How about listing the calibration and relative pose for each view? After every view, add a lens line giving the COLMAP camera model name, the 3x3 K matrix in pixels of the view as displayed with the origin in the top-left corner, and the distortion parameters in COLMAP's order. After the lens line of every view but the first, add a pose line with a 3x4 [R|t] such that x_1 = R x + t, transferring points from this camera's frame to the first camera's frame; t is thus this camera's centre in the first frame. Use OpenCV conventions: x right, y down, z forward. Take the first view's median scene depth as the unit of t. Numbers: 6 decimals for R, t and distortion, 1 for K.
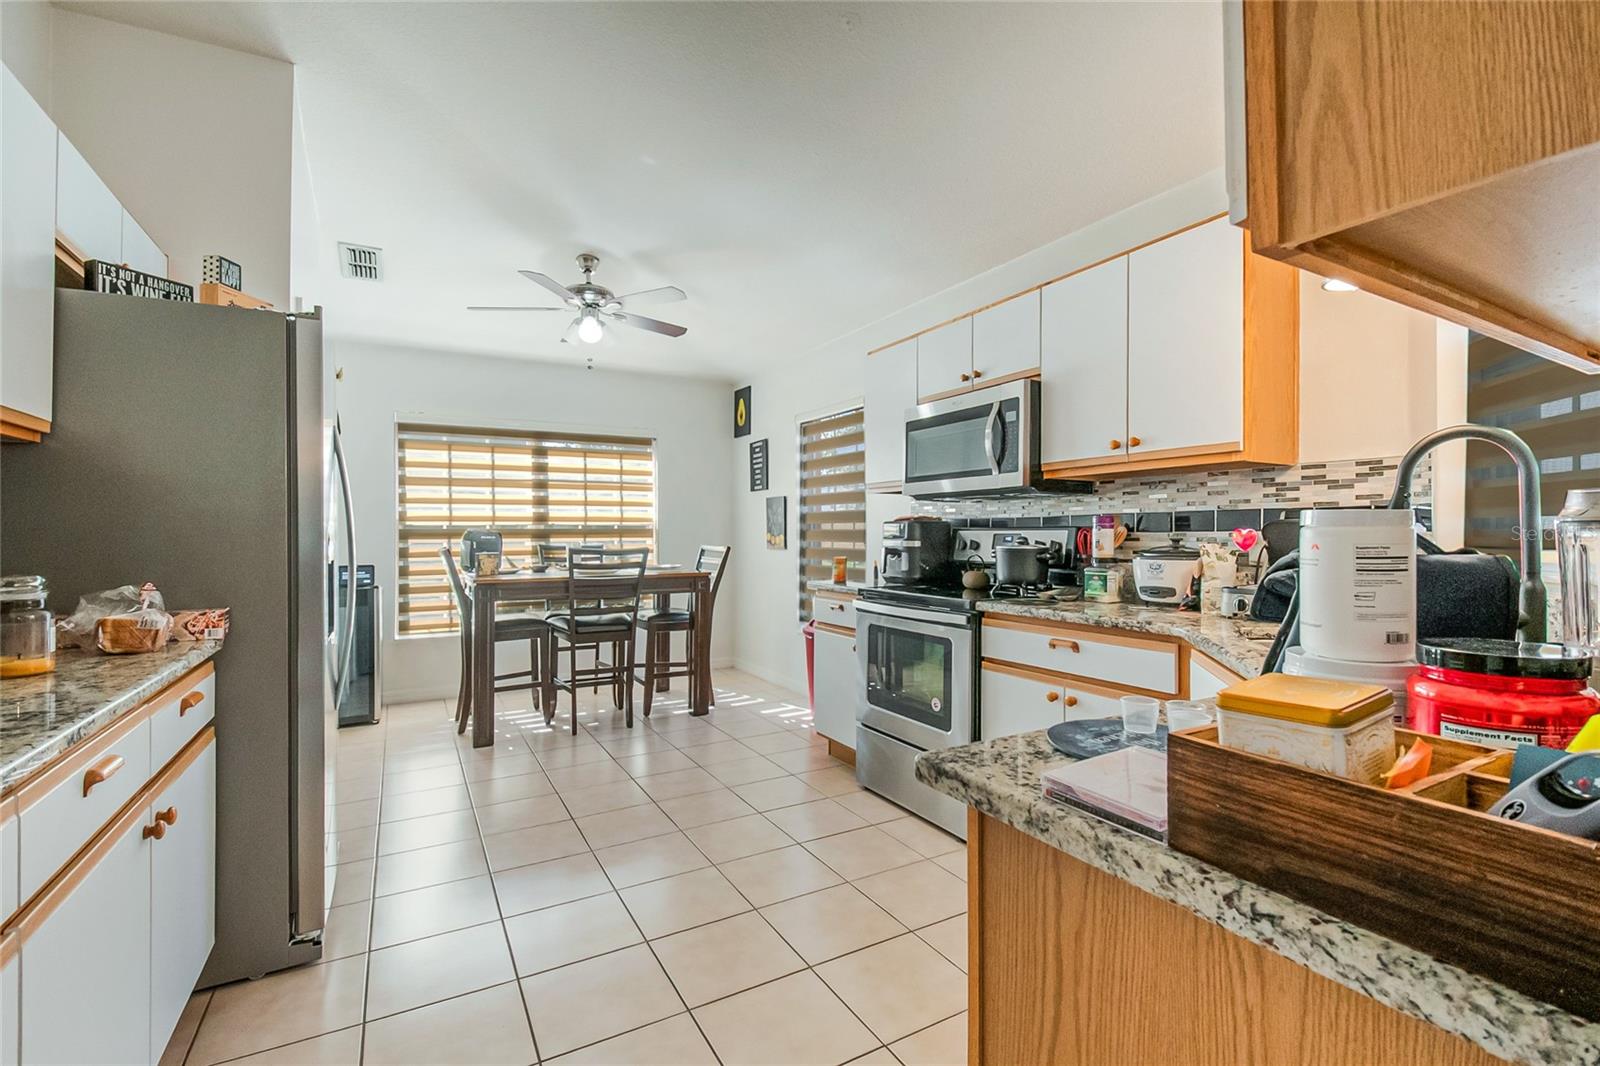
lens RADIAL K [[698.4, 0, 802.9], [0, 698.4, 544.5], [0, 0, 1]] dist [0.001760, -0.000478]
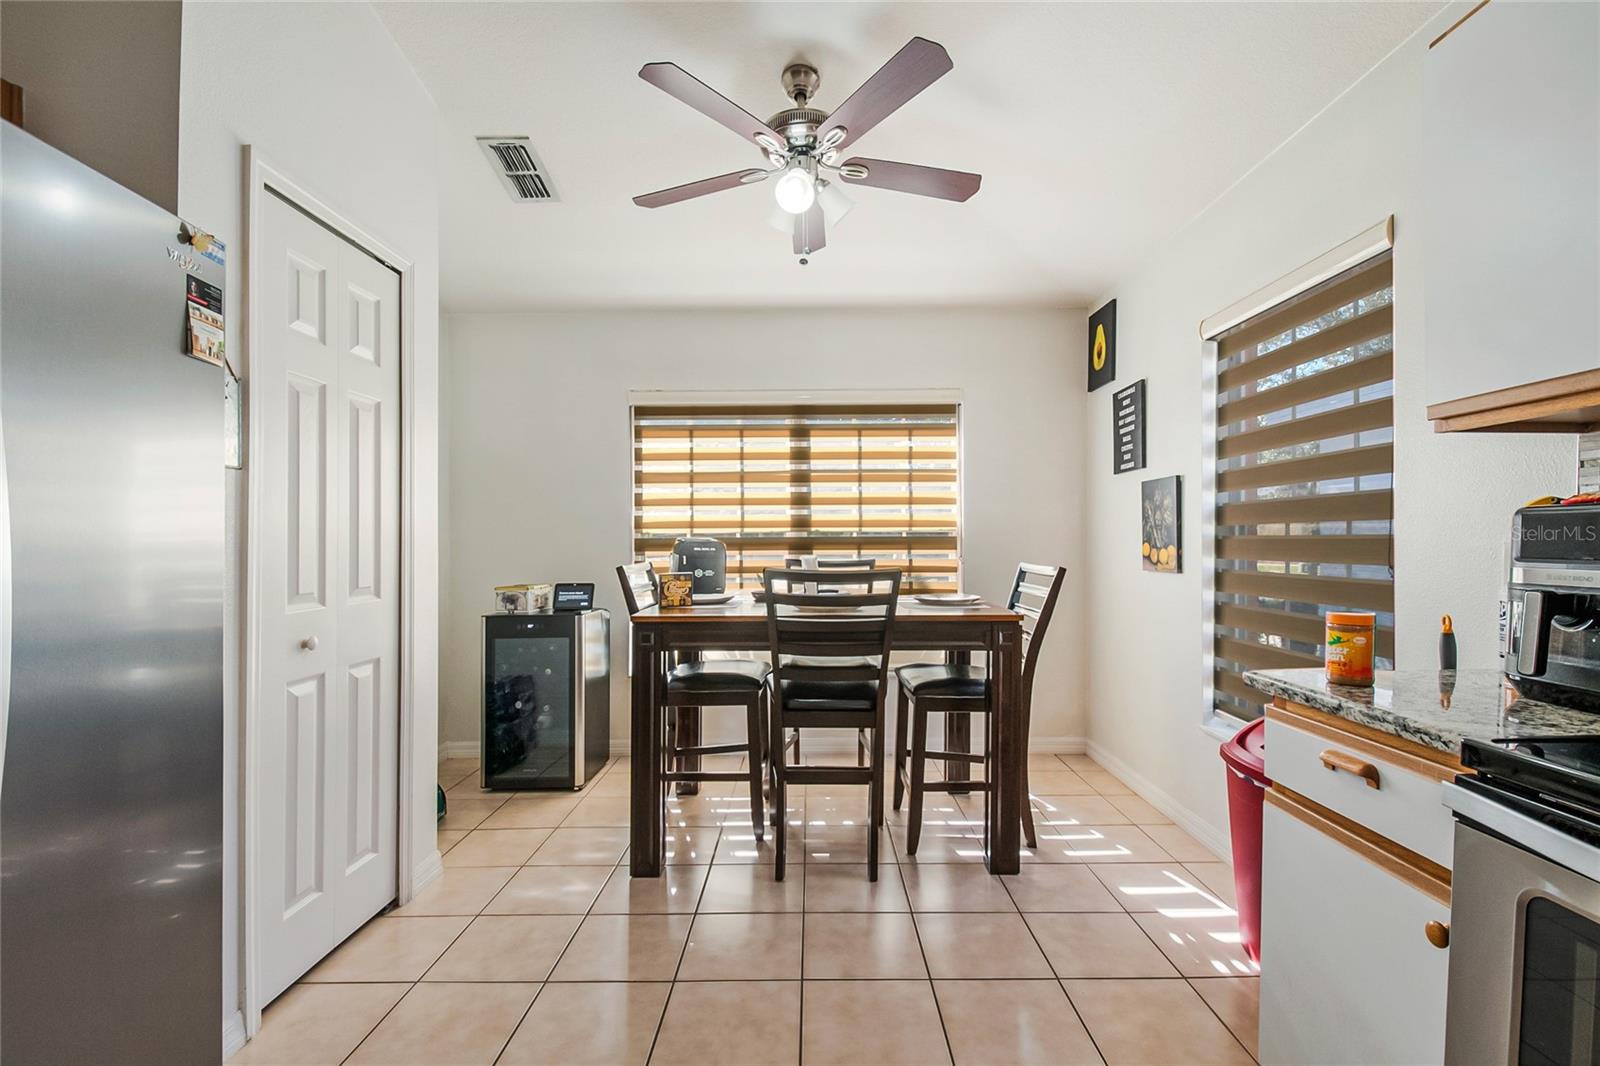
lens RADIAL K [[698.4, 0, 802.9], [0, 698.4, 544.5], [0, 0, 1]] dist [0.001760, -0.000478]
pose [[0.870104, 0.001309, -0.492866, -0.012955], [-0.008505, 0.999887, -0.012360, -0.006126], [0.492794, 0.014946, 0.870018, 0.375353]]
